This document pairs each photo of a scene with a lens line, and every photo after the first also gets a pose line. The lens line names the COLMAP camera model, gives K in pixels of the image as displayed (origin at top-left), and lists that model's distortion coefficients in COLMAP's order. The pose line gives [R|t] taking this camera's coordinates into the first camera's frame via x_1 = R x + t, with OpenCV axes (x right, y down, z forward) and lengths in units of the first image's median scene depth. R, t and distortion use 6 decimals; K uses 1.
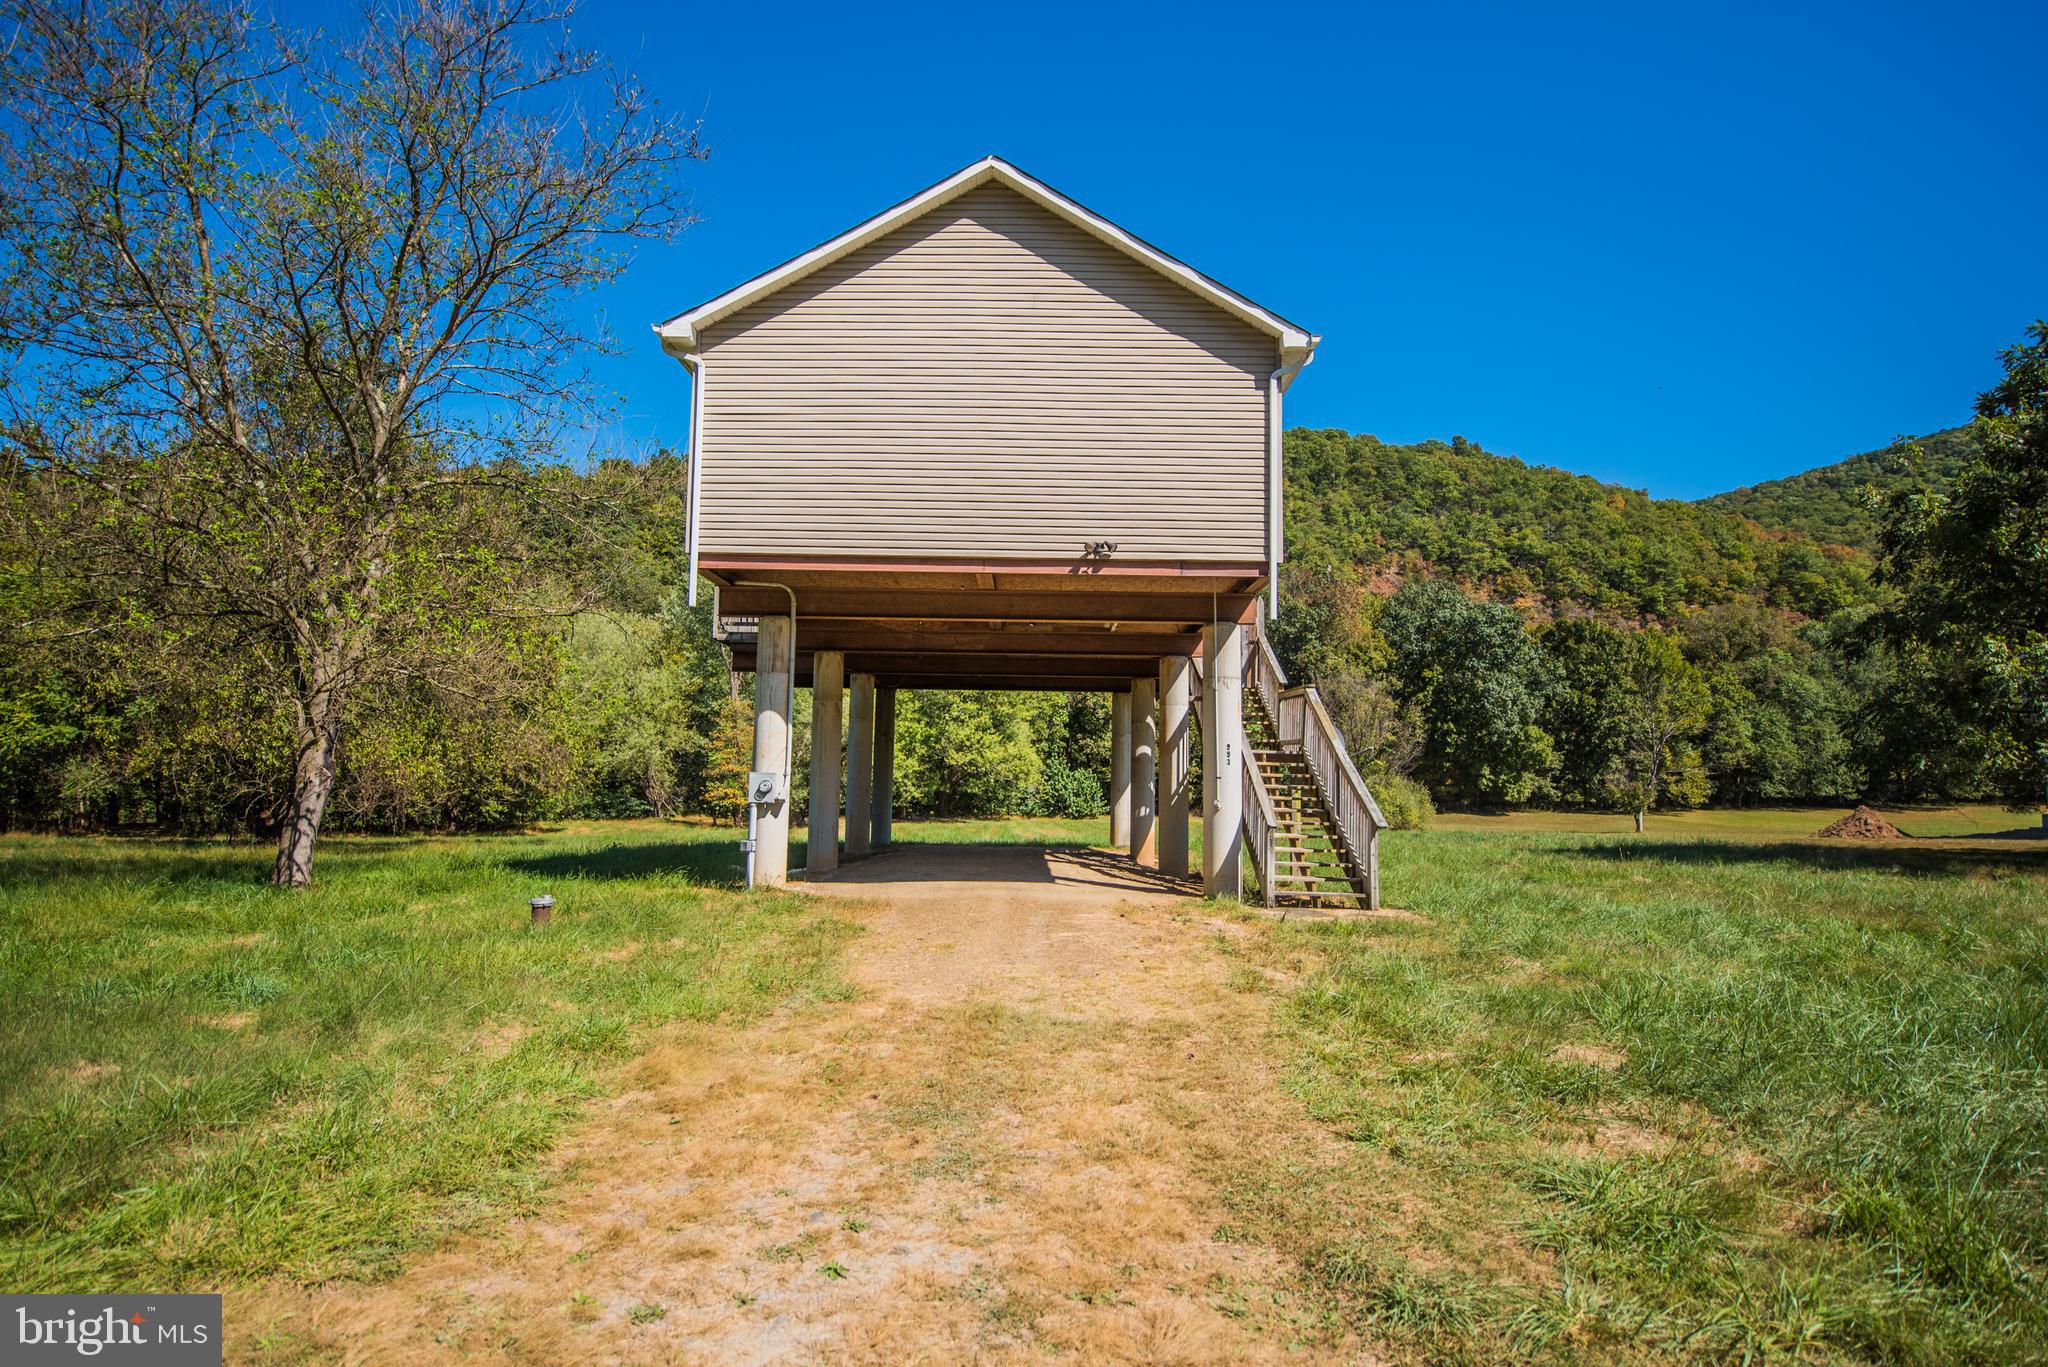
lens RADIAL K [[1038.6, 0, 1024.0], [0, 1038.6, 683.5], [0, 0, 1]] dist [-0.002000, -0.000506]
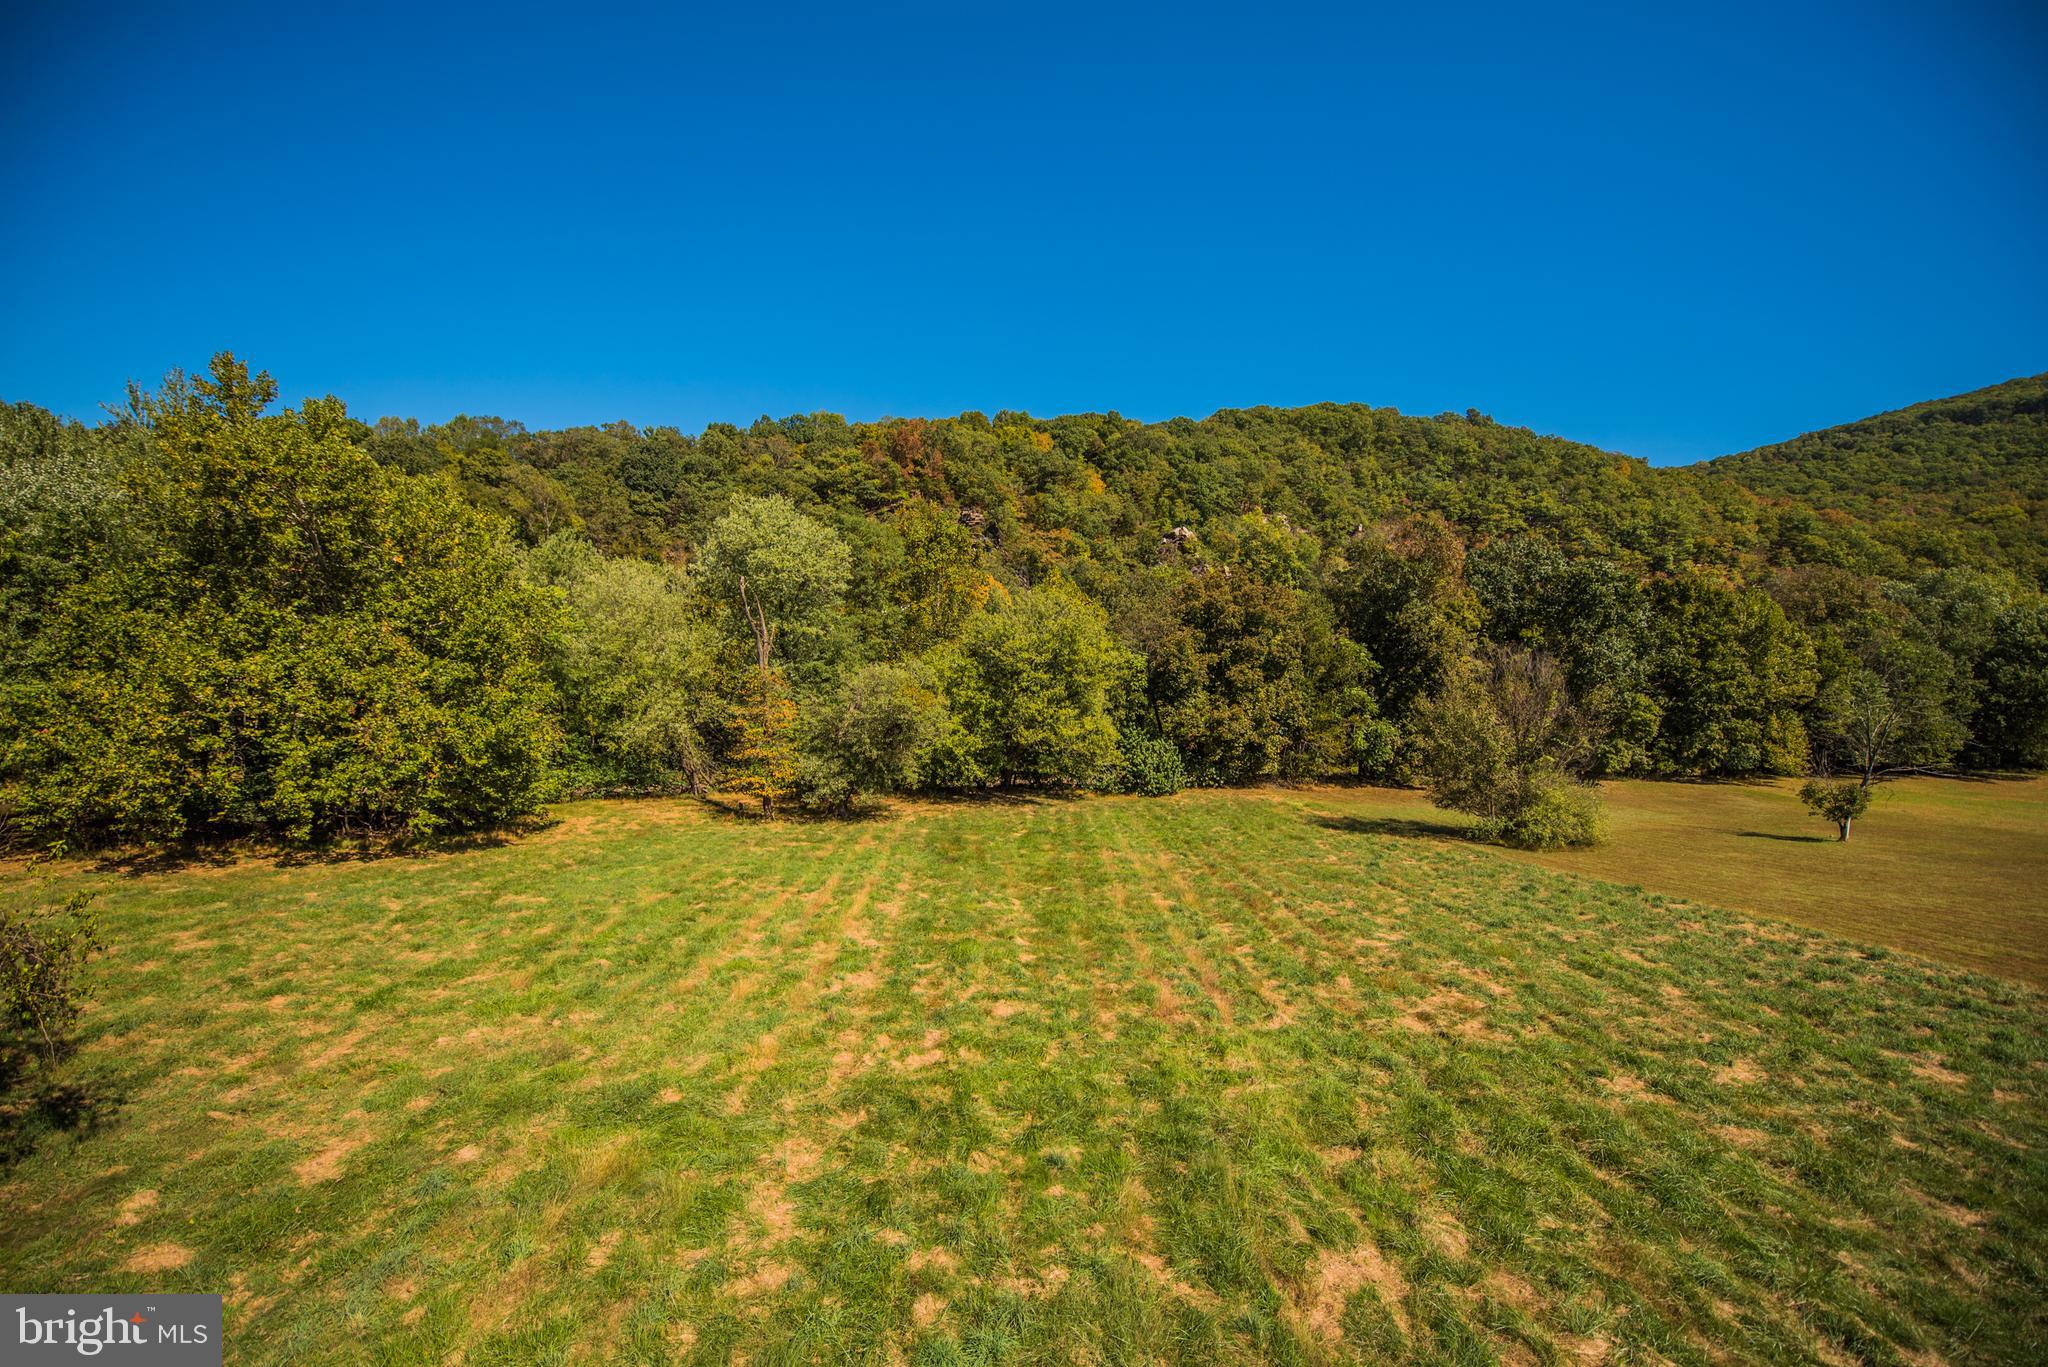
lens RADIAL K [[815.8, 0, 1020.5], [0, 815.8, 682.5], [0, 0, 1]] dist [-0.012287, -0.003438]
pose [[0.997863, 0.016597, -0.063192, -0.017234], [-0.011777, 0.997047, 0.075886, -0.014855], [0.064265, -0.074979, 0.995112, 0.207683]]
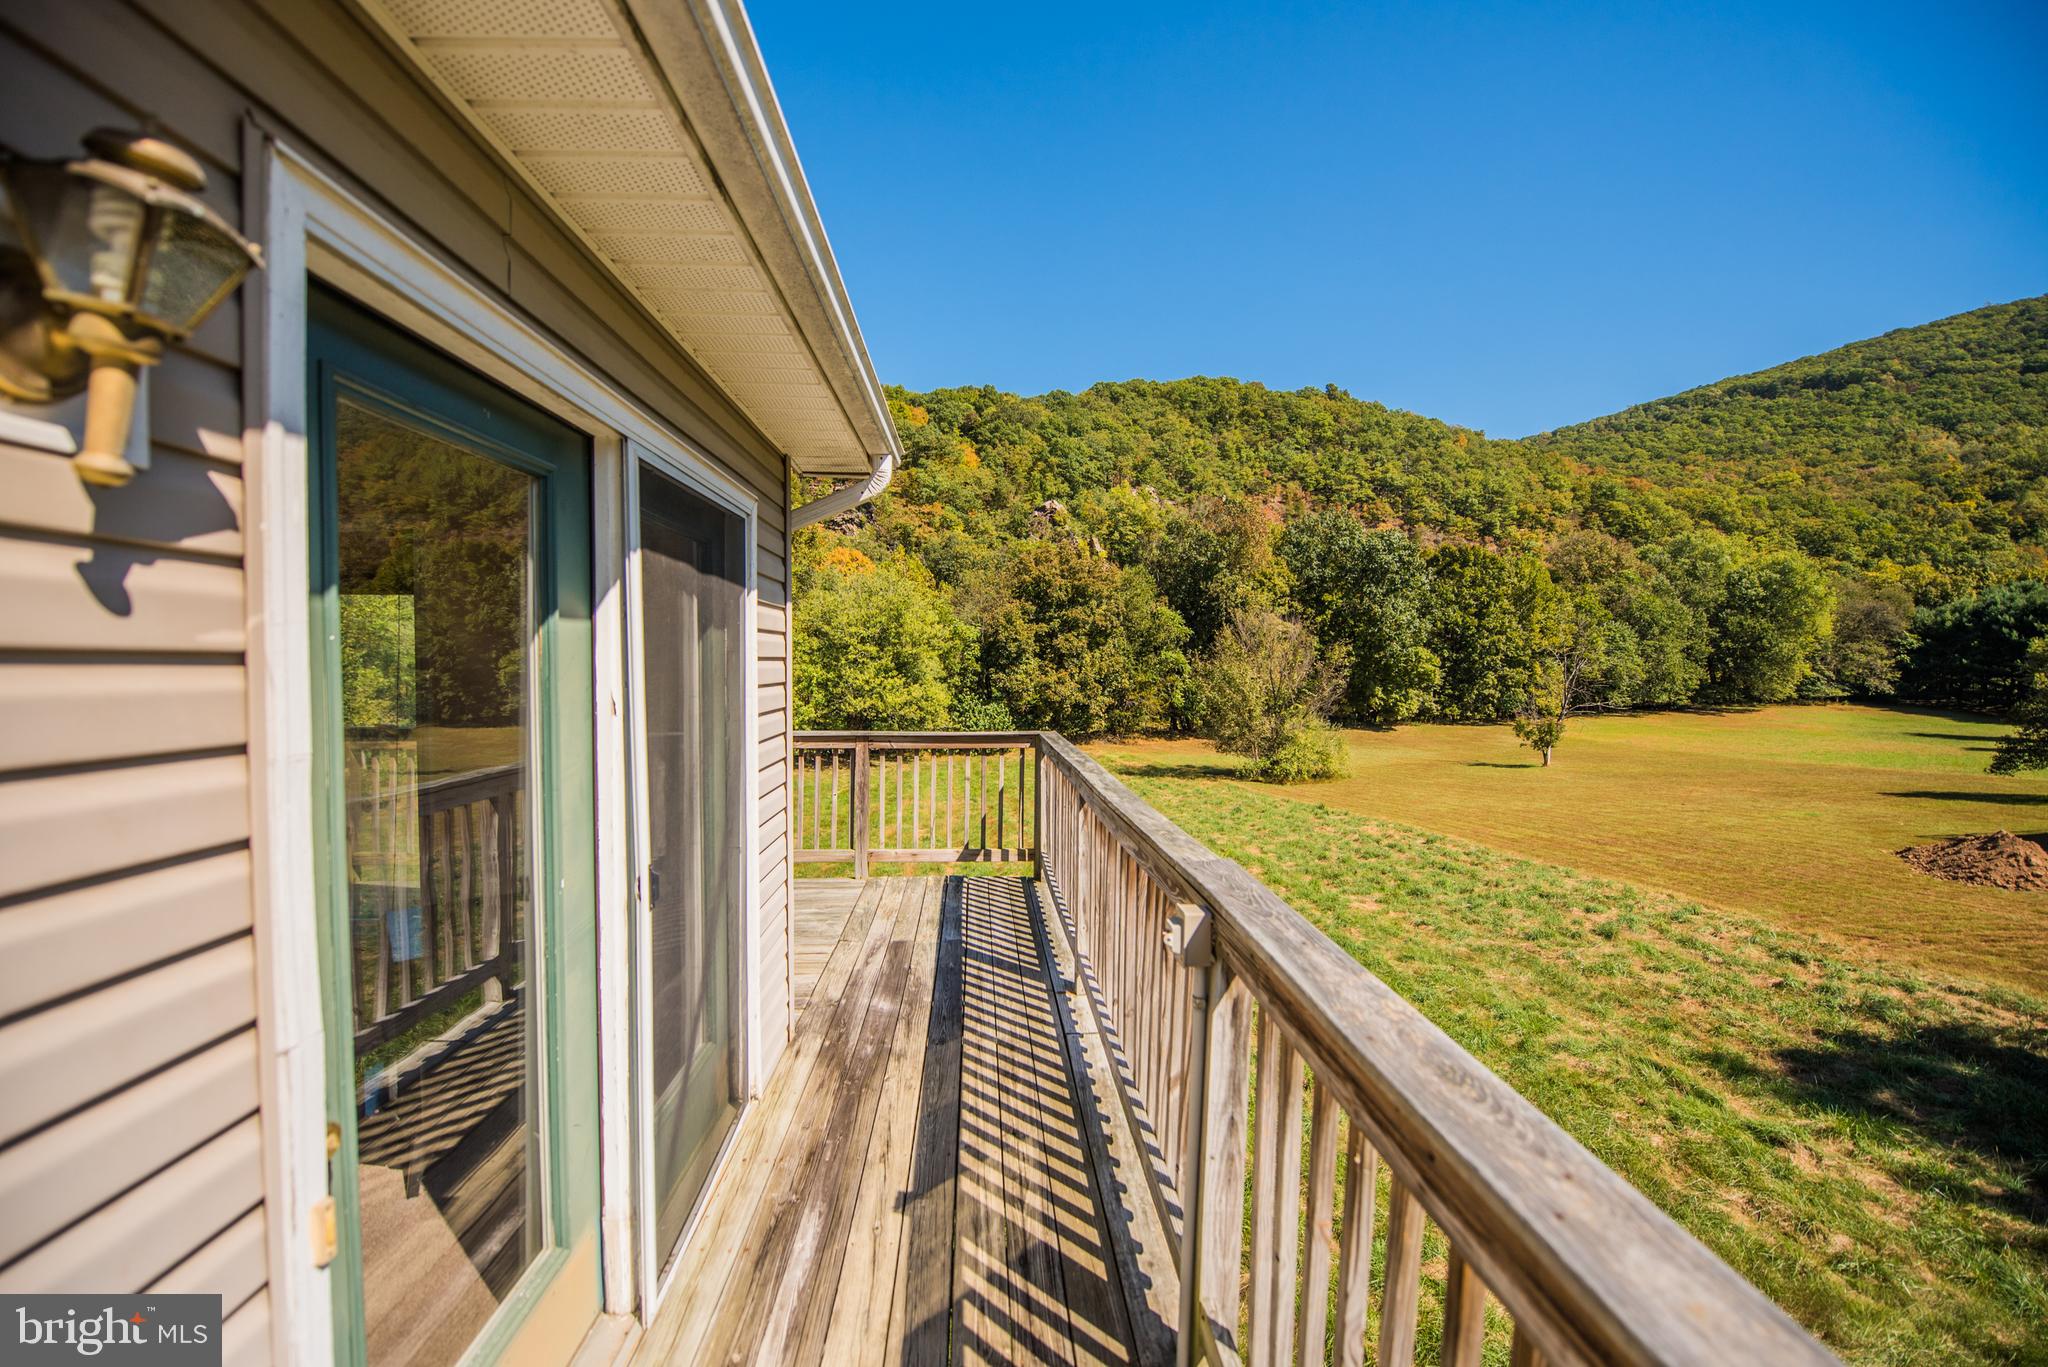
lens RADIAL K [[815.8, 0, 1020.5], [0, 815.8, 682.5], [0, 0, 1]] dist [-0.012287, -0.003438]
pose [[0.998499, -0.015540, 0.052519, 0.029252], [0.009618, 0.993754, 0.111176, -0.017738], [-0.053919, -0.110504, 0.992412, 0.164820]]
